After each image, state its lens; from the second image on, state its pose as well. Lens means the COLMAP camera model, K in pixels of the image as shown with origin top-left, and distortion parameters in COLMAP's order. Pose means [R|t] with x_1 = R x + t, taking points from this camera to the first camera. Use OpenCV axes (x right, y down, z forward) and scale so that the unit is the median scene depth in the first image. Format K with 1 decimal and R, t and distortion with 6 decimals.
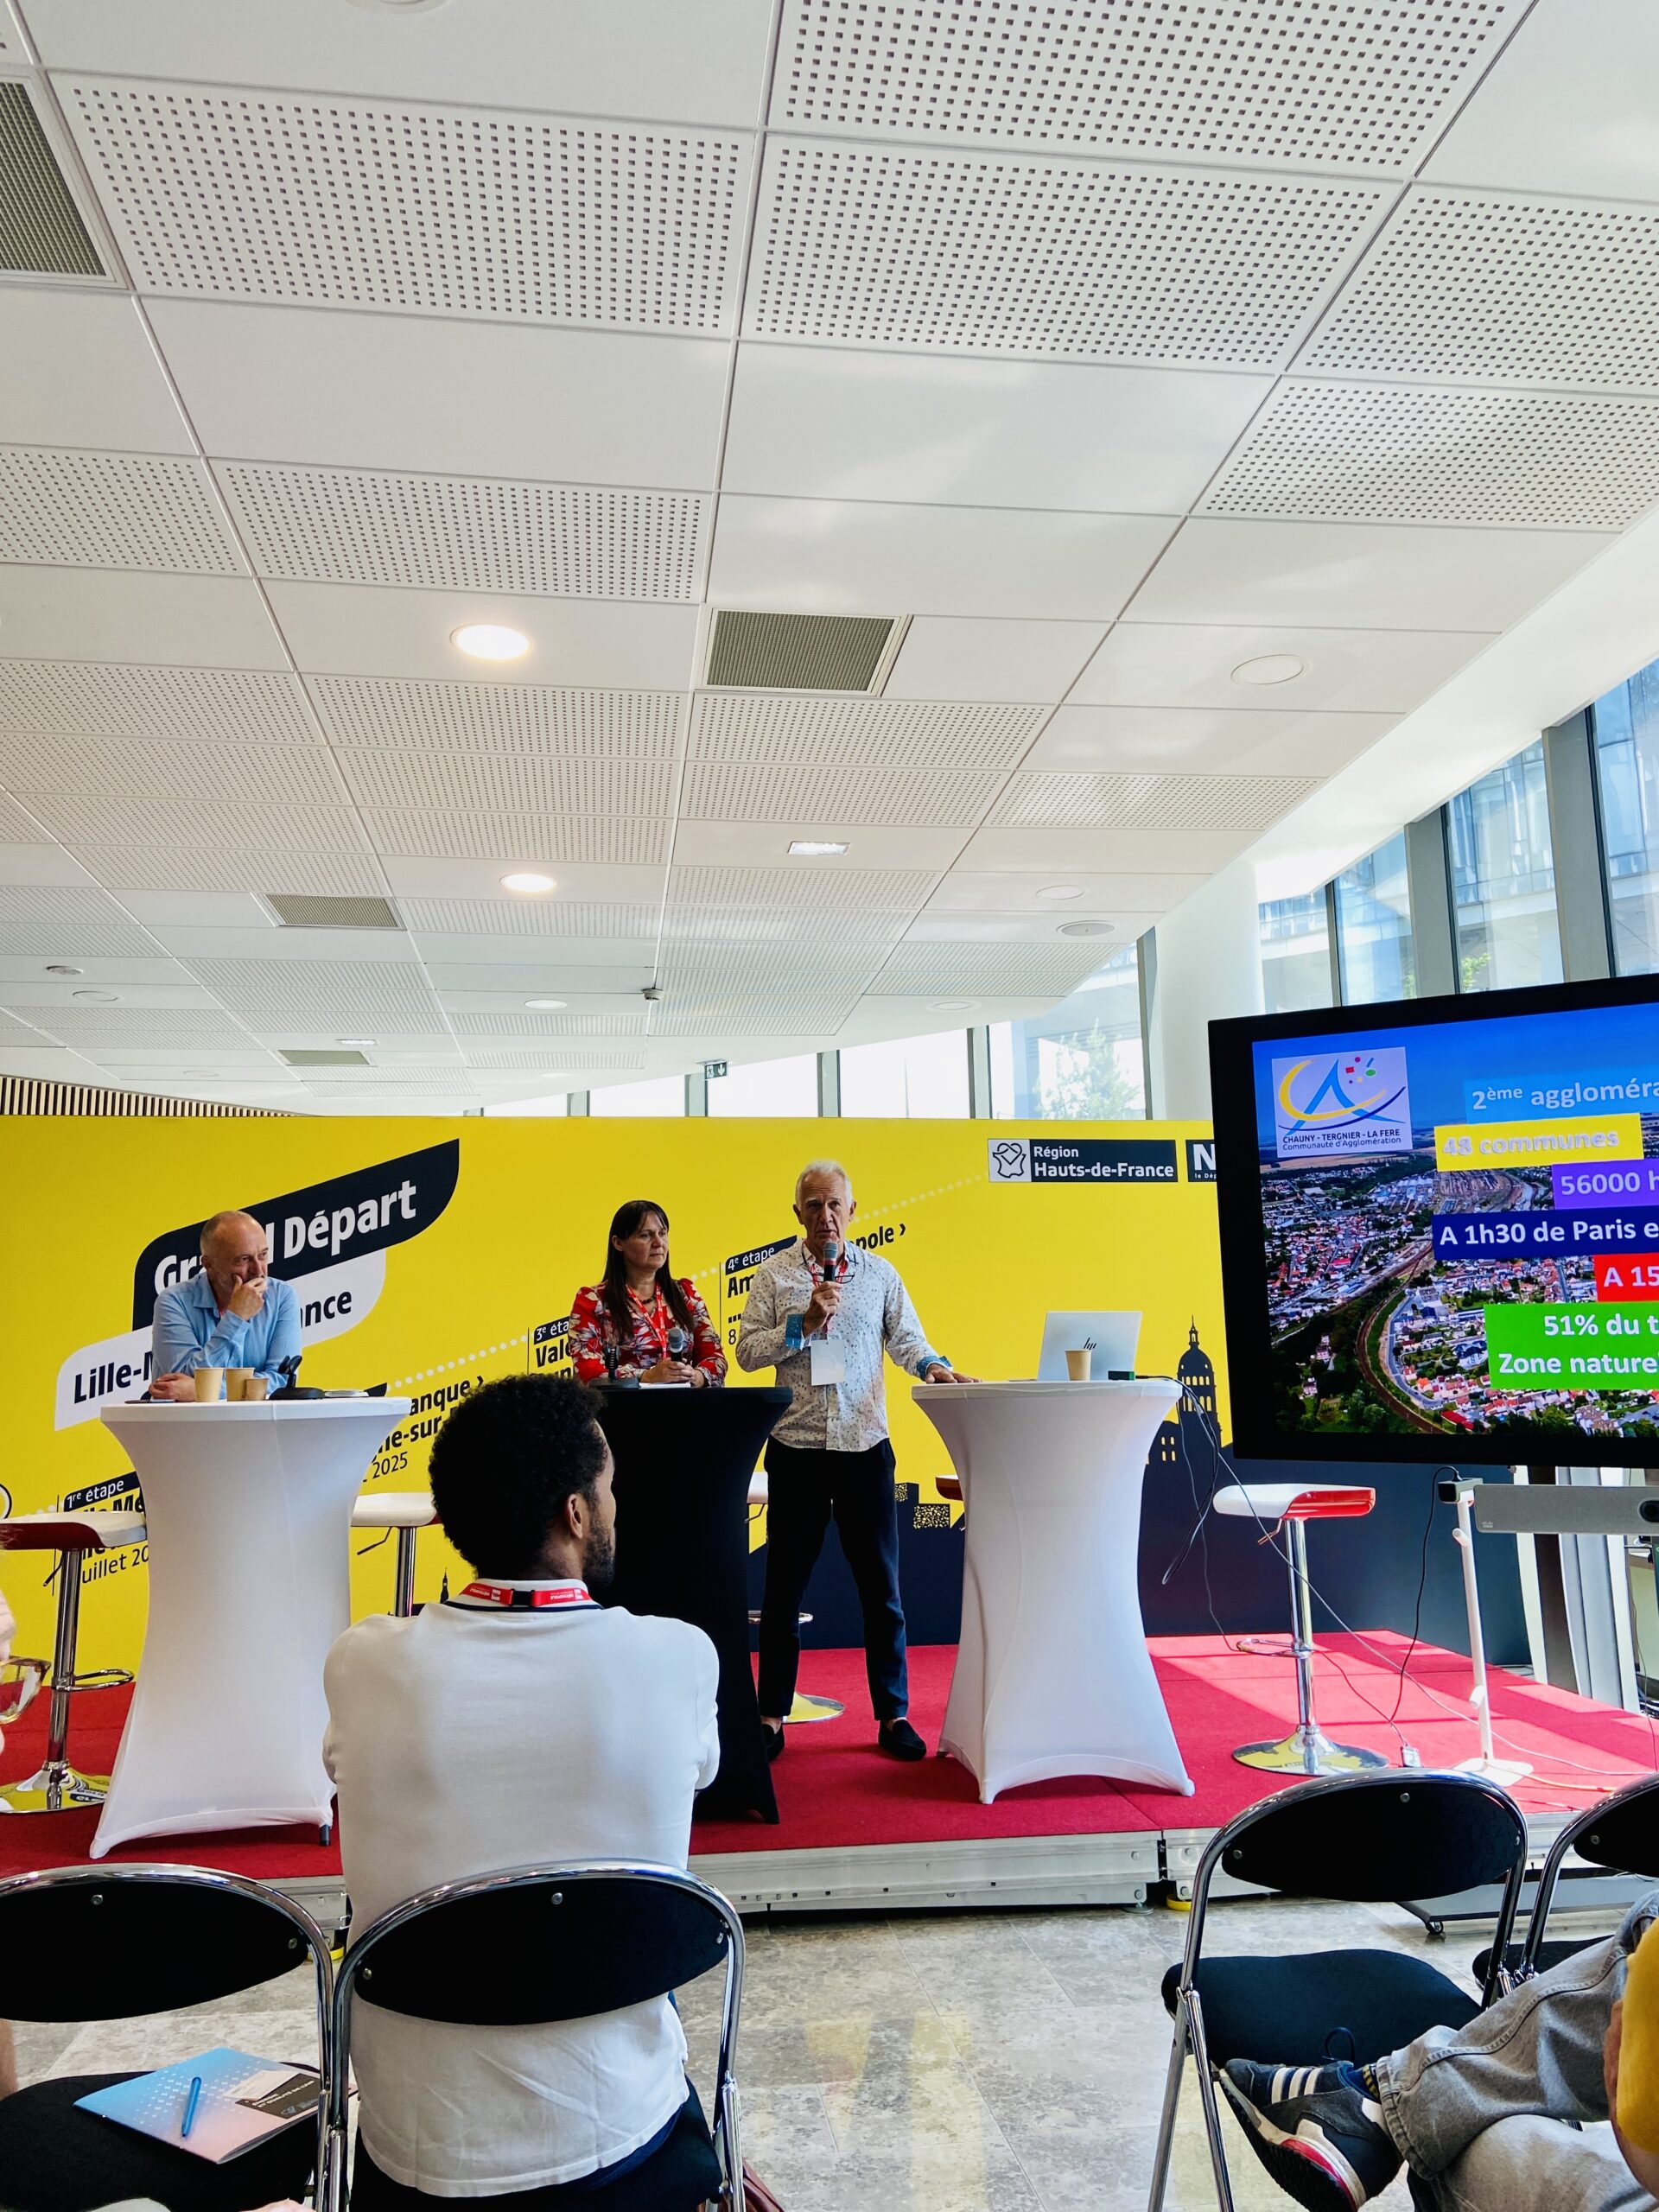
lens RADIAL K [[1666.1, 0, 830.9], [0, 1666.1, 1079.3], [0, 0, 1]] dist [0.109773, -0.127935]
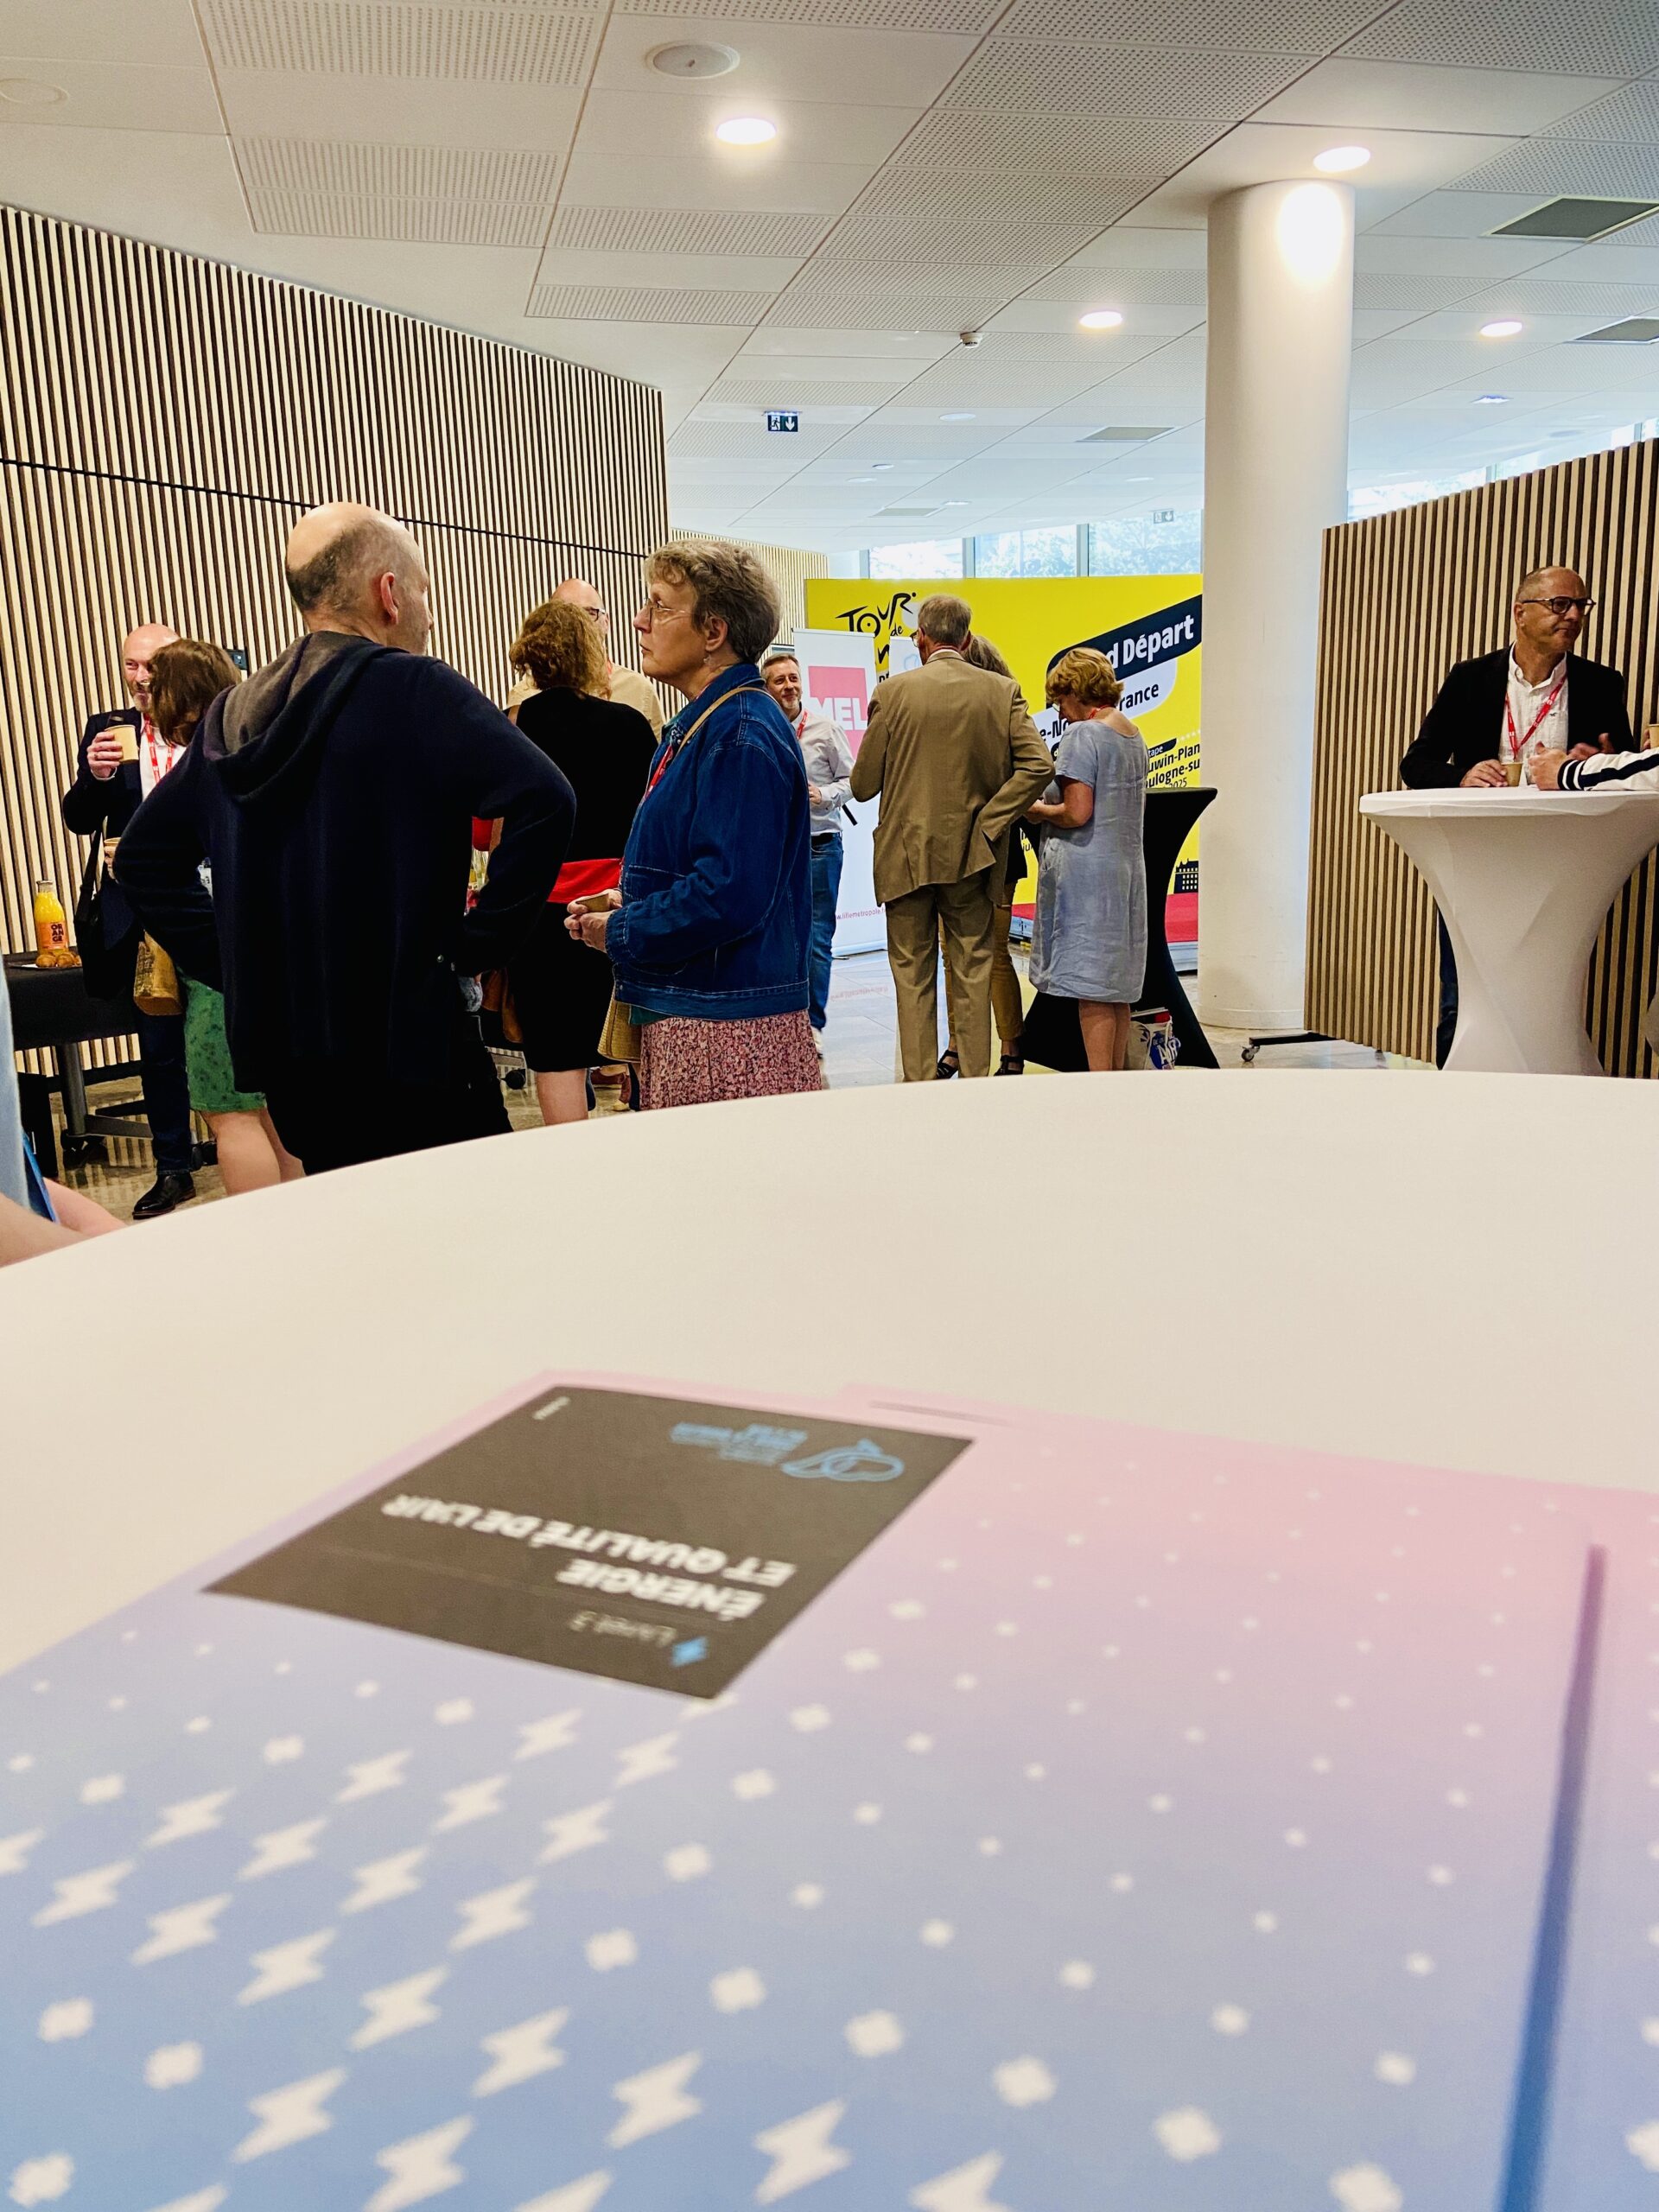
lens RADIAL K [[1666.1, 0, 820.6], [0, 1666.1, 1097.7], [0, 0, 1]] dist [0.109773, -0.127935]
pose [[0.993963, -0.039728, 0.102268, -0.807589], [-0.000047, 0.931983, 0.362501, -0.100458], [-0.109713, -0.360317, 0.926355, -0.688919]]
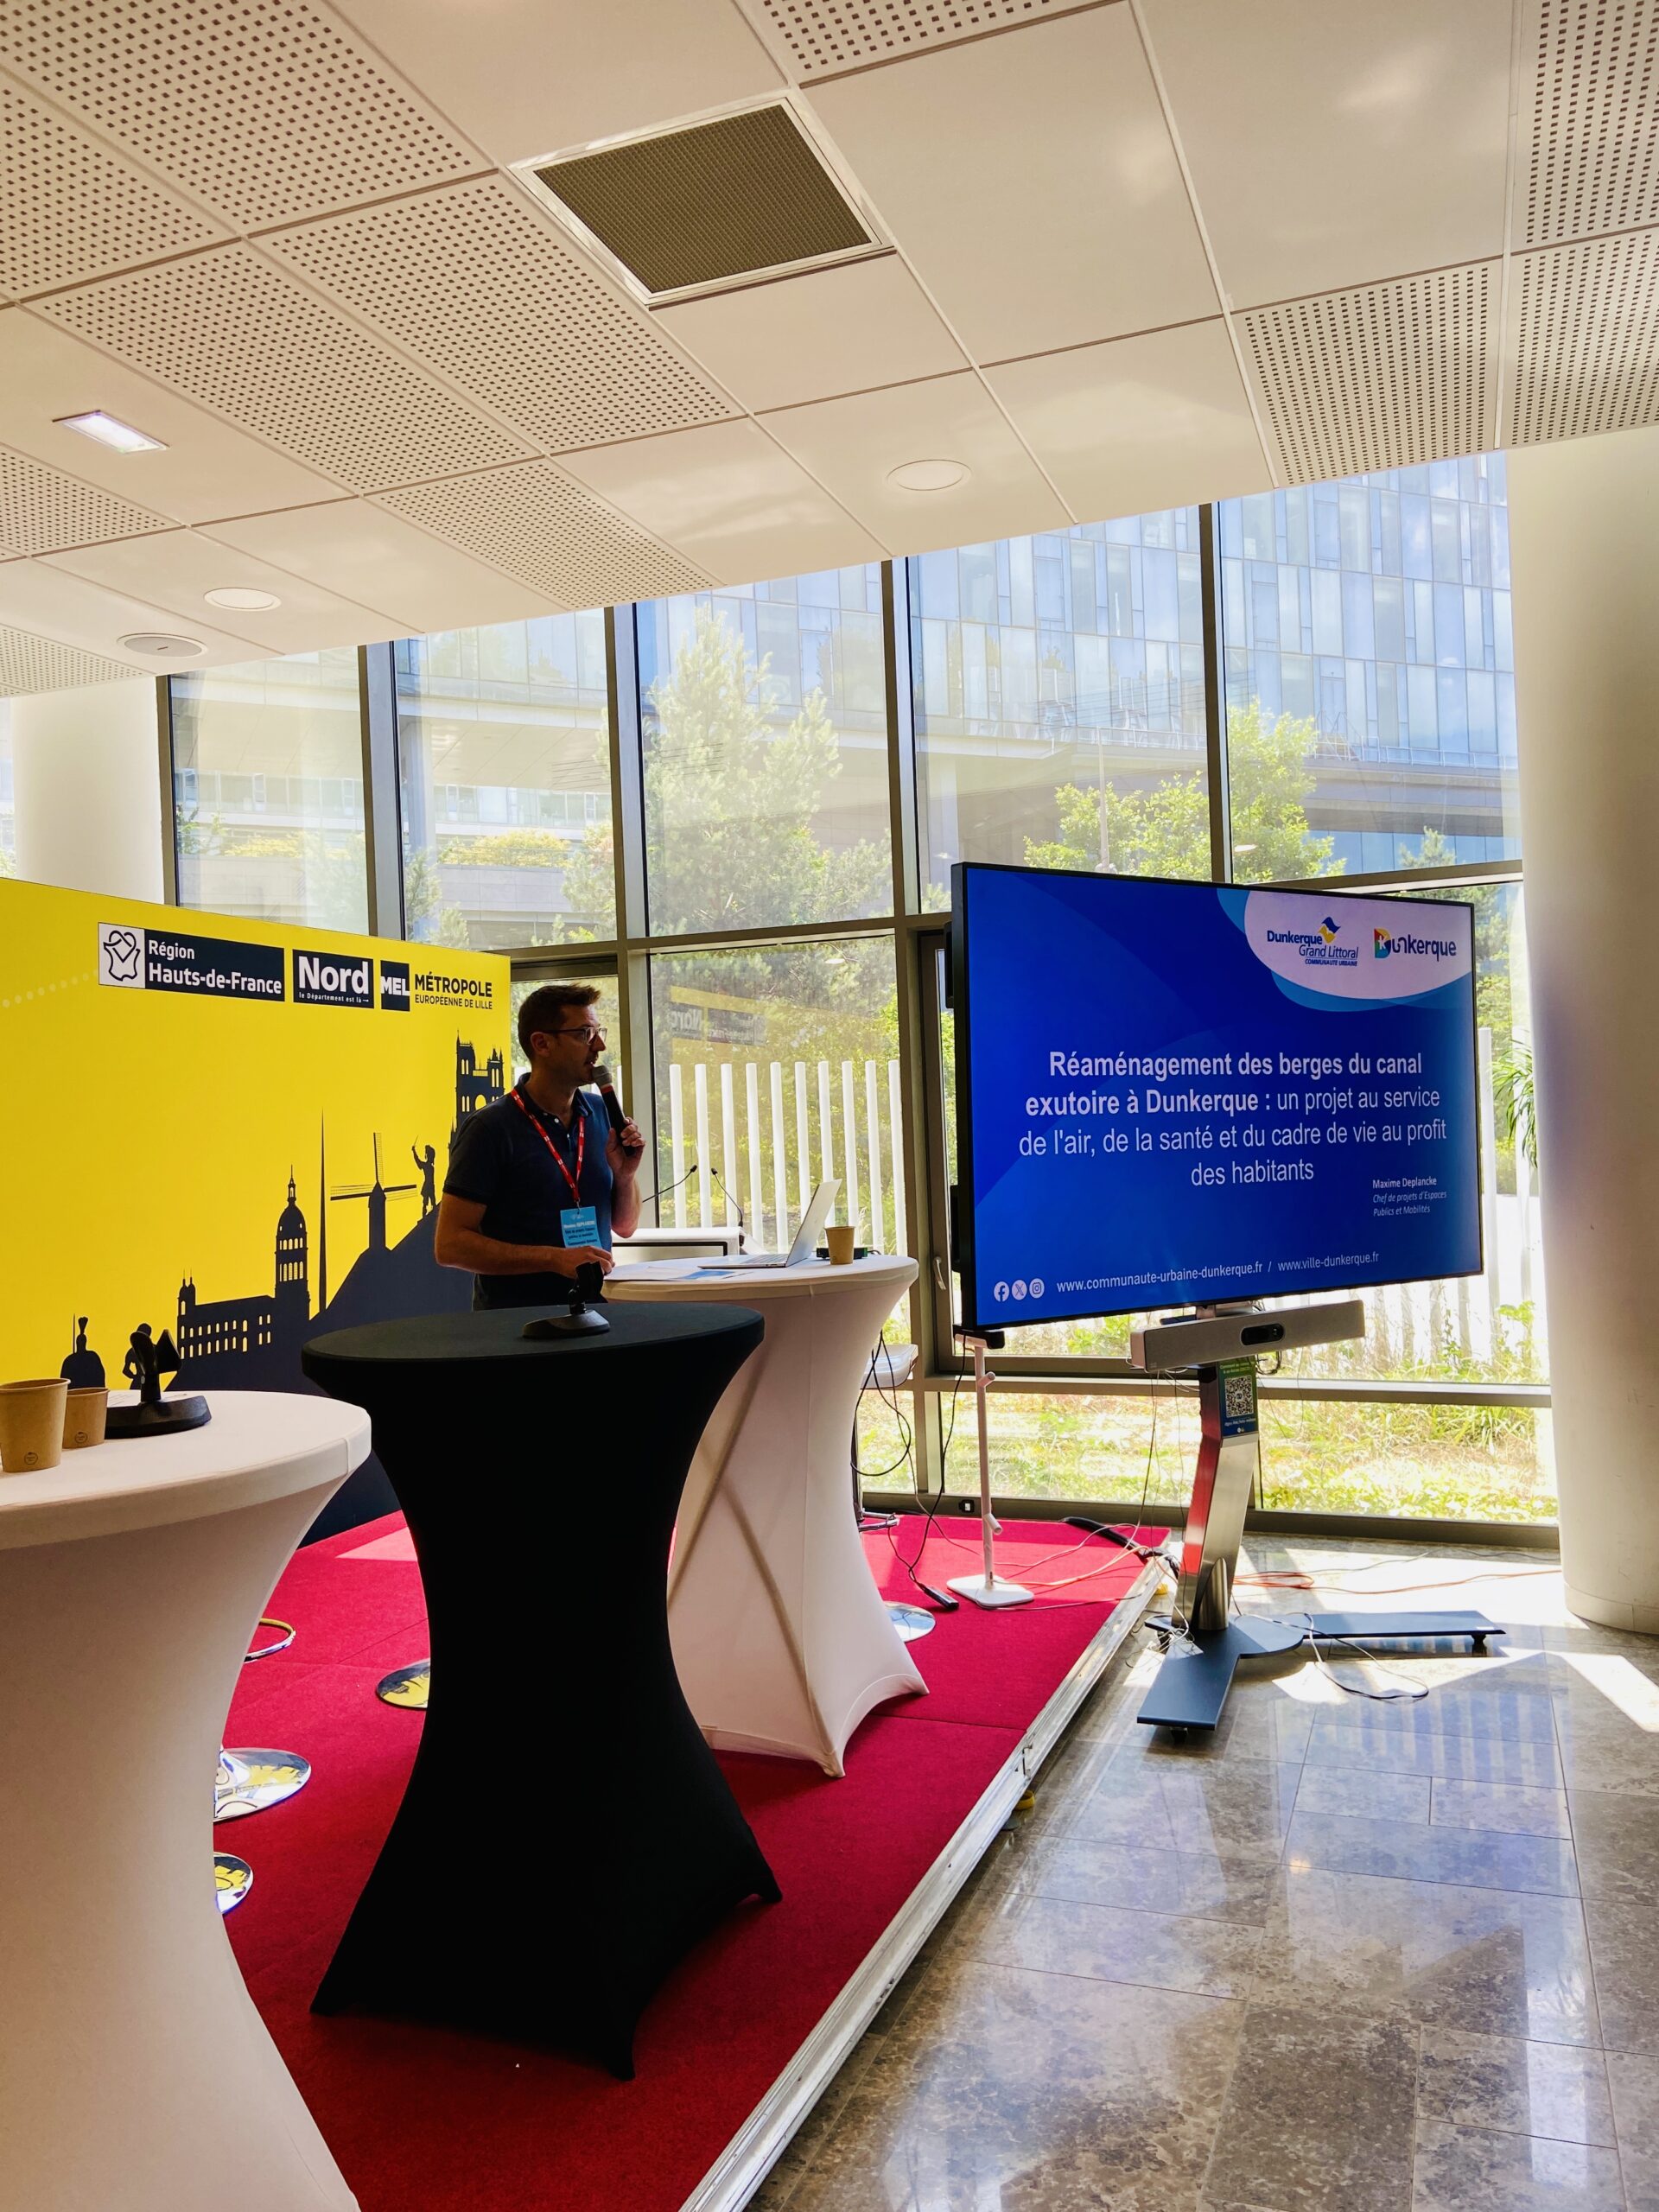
lens RADIAL K [[1666.1, 0, 834.5], [0, 1666.1, 1089.6], [0, 0, 1]] dist [0.109773, -0.127935]
pose [[0.474470, 0.021729, 0.880003, -0.399617], [-0.125216, 0.991196, 0.043038, 0.037866], [-0.871320, -0.130611, 0.473014, 0.408672]]
